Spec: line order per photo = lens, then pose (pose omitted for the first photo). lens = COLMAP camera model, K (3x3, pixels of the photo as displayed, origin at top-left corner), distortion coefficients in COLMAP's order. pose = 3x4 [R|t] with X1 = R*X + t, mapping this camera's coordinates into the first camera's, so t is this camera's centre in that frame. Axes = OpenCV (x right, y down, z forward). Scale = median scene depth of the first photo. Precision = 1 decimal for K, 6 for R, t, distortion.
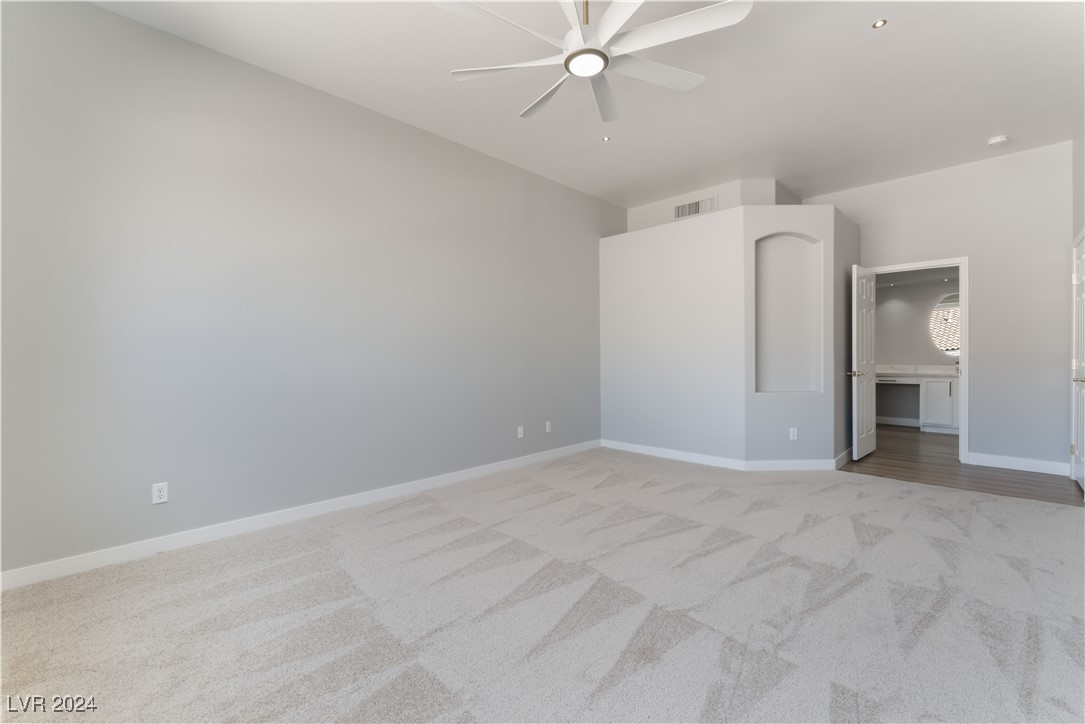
lens RADIAL K [[462.1, 0, 537.0], [0, 462.1, 362.3], [0, 0, 1]] dist [0.000262, -0.001253]
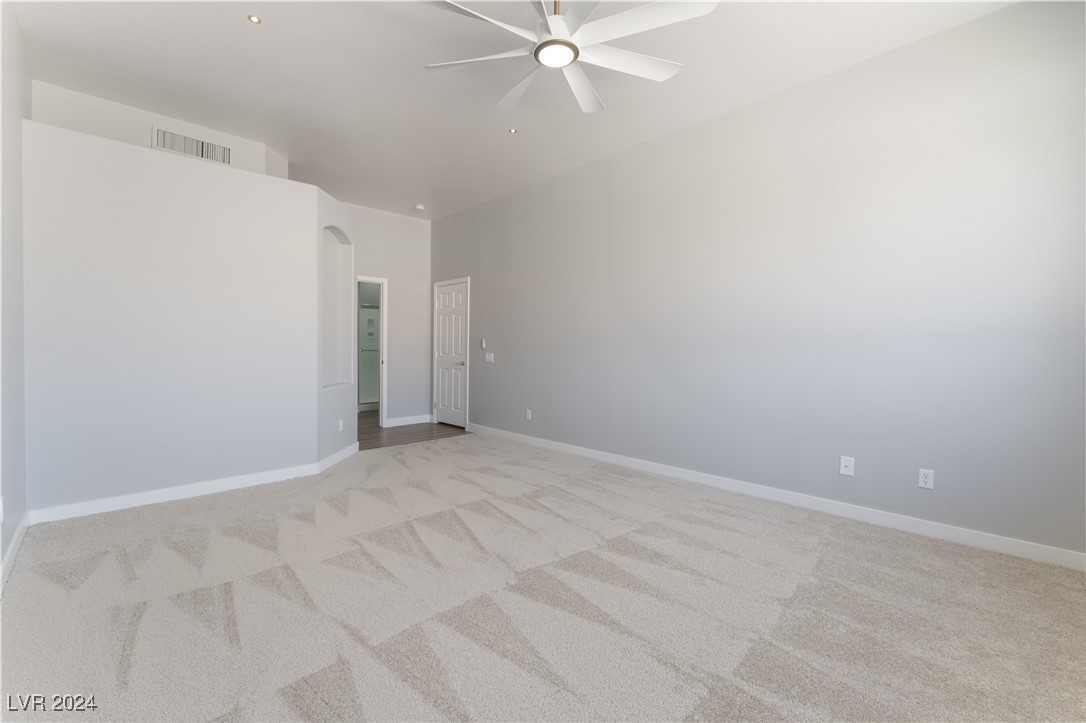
lens RADIAL K [[462.5, 0, 543.3], [0, 462.5, 352.2], [0, 0, 1]] dist [0.000262, -0.001253]
pose [[-0.008096, -0.002585, 0.999964, -0.666506], [0.013491, 0.999905, 0.002694, -0.005827], [-0.999876, 0.013512, -0.008060, 0.773786]]
